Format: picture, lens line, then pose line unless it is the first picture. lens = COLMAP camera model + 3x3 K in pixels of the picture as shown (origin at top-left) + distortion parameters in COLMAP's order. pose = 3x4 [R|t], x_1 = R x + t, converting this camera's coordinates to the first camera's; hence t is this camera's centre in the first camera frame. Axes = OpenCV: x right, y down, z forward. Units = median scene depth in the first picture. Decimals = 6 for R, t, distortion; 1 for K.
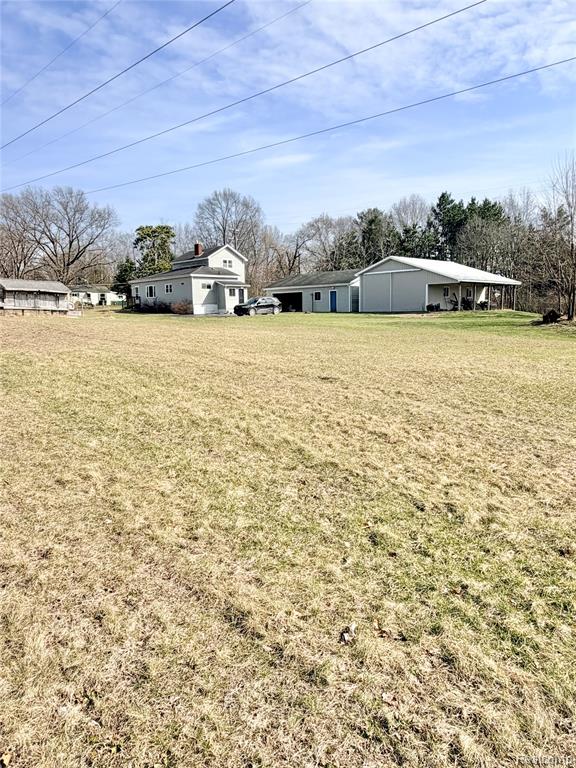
lens RADIAL K [[553.7, 0, 288.0], [0, 553.7, 384.0], [0, 0, 1]] dist [-0.002528, -0.000334]
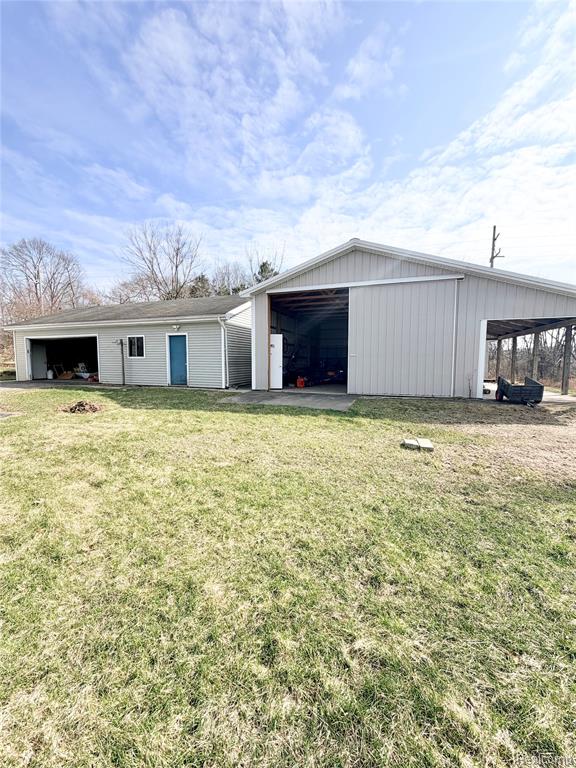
lens RADIAL K [[305.0, 0, 288.0], [0, 305.0, 384.0], [0, 0, 1]] dist [0.002150, 0.000038]
pose [[0.893311, -0.022475, 0.448877, 0.109826], [0.050609, 0.997427, -0.050777, -0.172285], [-0.446580, 0.068077, 0.892150, 1.172772]]
